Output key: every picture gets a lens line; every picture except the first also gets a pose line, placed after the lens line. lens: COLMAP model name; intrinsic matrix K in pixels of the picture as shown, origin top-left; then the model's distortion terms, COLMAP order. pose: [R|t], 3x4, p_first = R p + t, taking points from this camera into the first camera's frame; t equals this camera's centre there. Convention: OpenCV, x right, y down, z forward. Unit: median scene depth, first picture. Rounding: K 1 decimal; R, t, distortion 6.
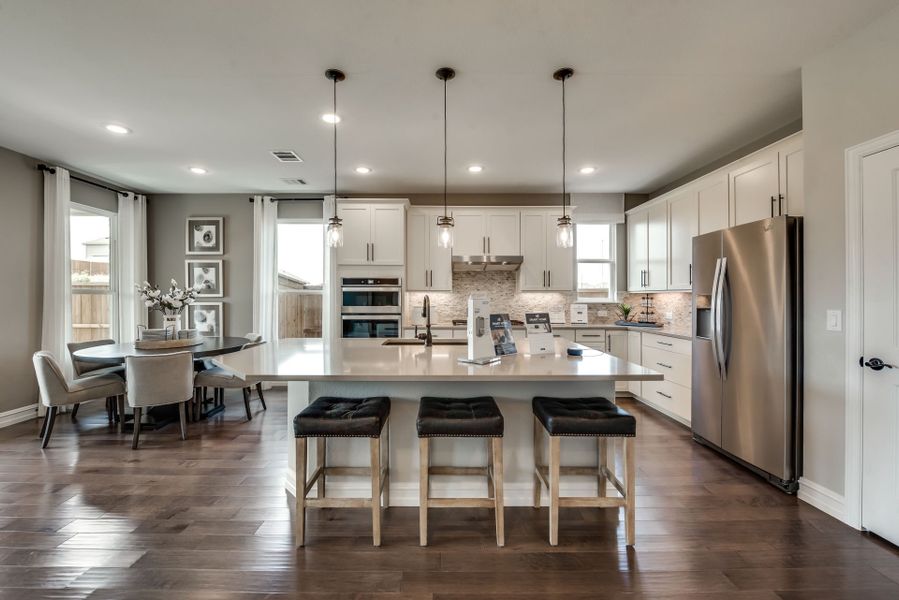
lens RADIAL K [[360.2, 0, 441.2], [0, 360.2, 298.7], [0, 0, 1]] dist [-0.005085, -0.002711]
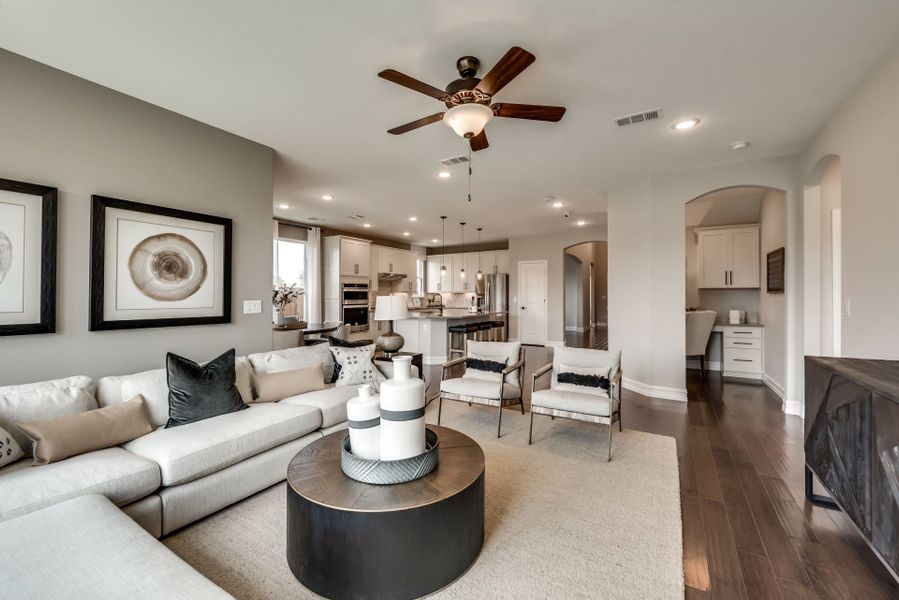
lens RADIAL K [[360.2, 0, 443.9], [0, 360.2, 296.9], [0, 0, 1]] dist [-0.005085, -0.002711]
pose [[0.534343, -0.005206, 0.845252, -1.383437], [0.007178, 0.999973, 0.001621, 0.006395], [-0.845237, 0.005201, 0.534366, -0.275272]]
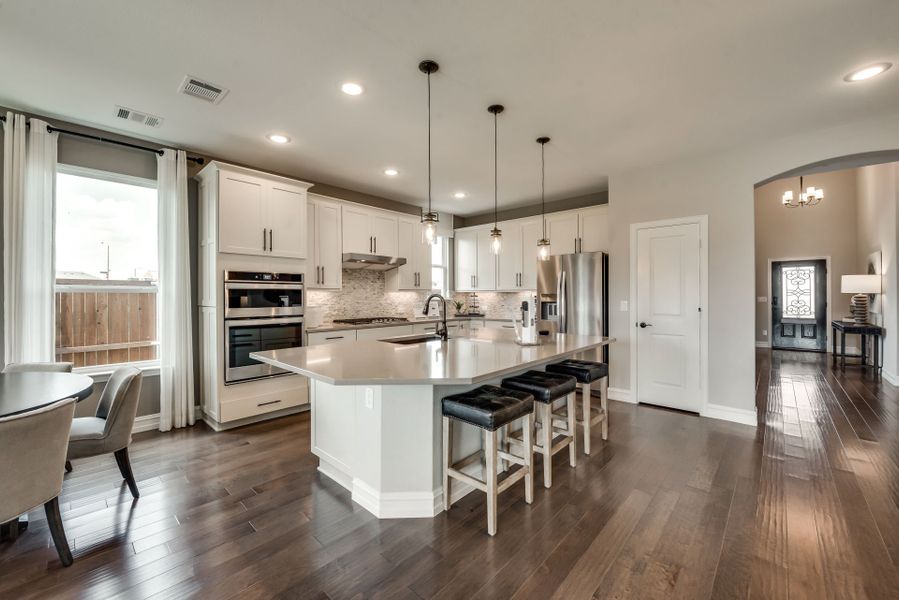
lens RADIAL K [[360.2, 0, 448.1], [0, 360.2, 297.8], [0, 0, 1]] dist [-0.005085, -0.002711]
pose [[0.674840, -0.008187, 0.737918, -0.496532], [0.007480, 0.999963, 0.004253, -0.001505], [-0.737926, 0.002650, 0.674877, 0.155798]]
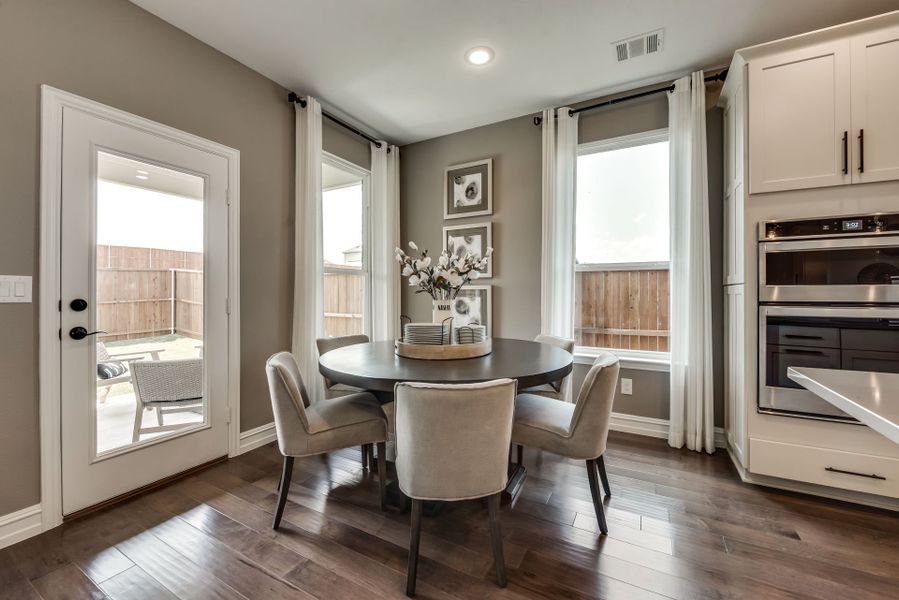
lens RADIAL K [[360.2, 0, 448.5], [0, 360.2, 293.2], [0, 0, 1]] dist [-0.005085, -0.002711]
pose [[0.876485, -0.002477, -0.481422, -0.388792], [-0.001225, 0.999972, -0.007375, 0.032496], [0.481427, 0.007053, 0.876458, 0.408113]]
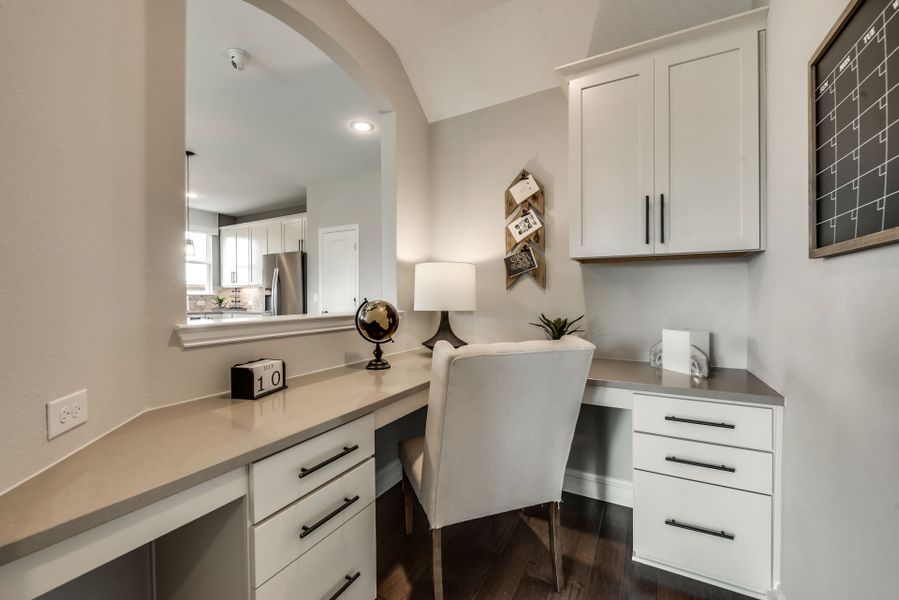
lens RADIAL K [[360.2, 0, 444.8], [0, 360.2, 297.4], [0, 0, 1]] dist [-0.005085, -0.002711]
pose [[0.490951, -0.003490, 0.871180, -0.268083], [0.005003, 0.999987, 0.001187, 0.026183], [-0.871173, 0.003776, 0.490962, -0.432310]]
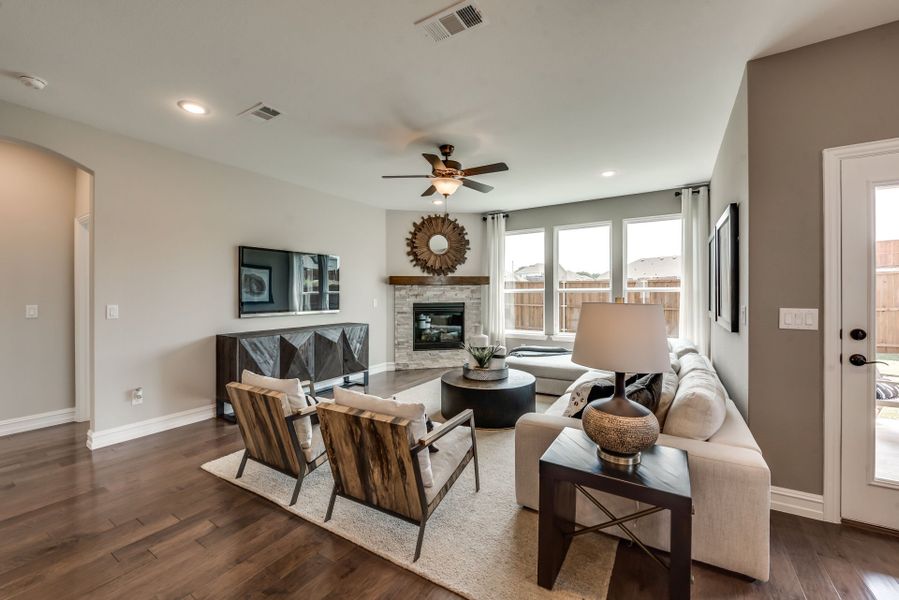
lens RADIAL K [[360.2, 0, 445.7], [0, 360.2, 293.8], [0, 0, 1]] dist [-0.005085, -0.002711]
pose [[-0.537071, -0.001078, -0.843536, -0.307597], [-0.002408, 0.999997, 0.000256, -0.004225], [0.843534, 0.002169, -0.537072, 0.368496]]
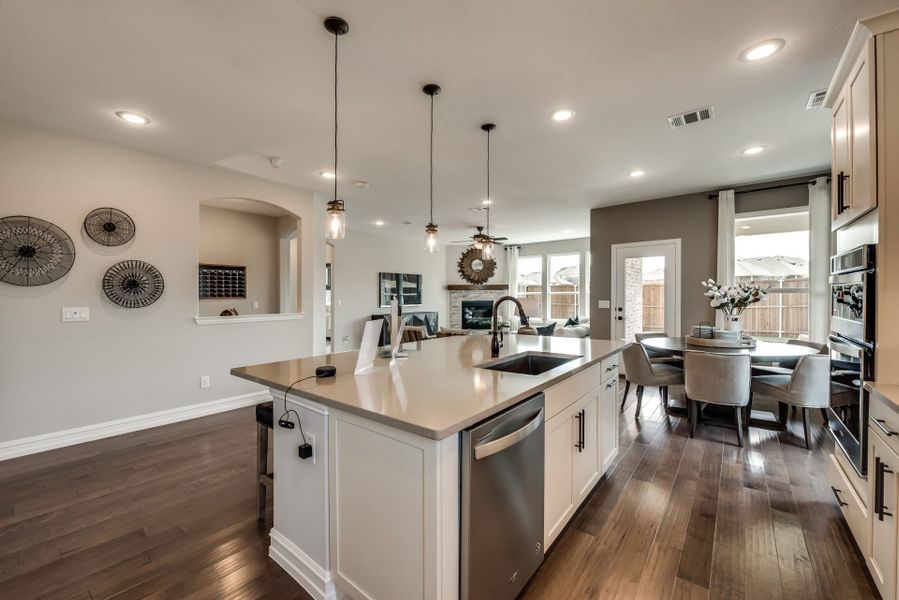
lens RADIAL K [[360.2, 0, 442.4], [0, 360.2, 298.6], [0, 0, 1]] dist [-0.005085, -0.002711]
pose [[-0.634983, 0.007843, -0.772486, 0.423772], [-0.000462, 0.999944, 0.010532, -0.007214], [0.772526, 0.007044, -0.634944, 0.868375]]
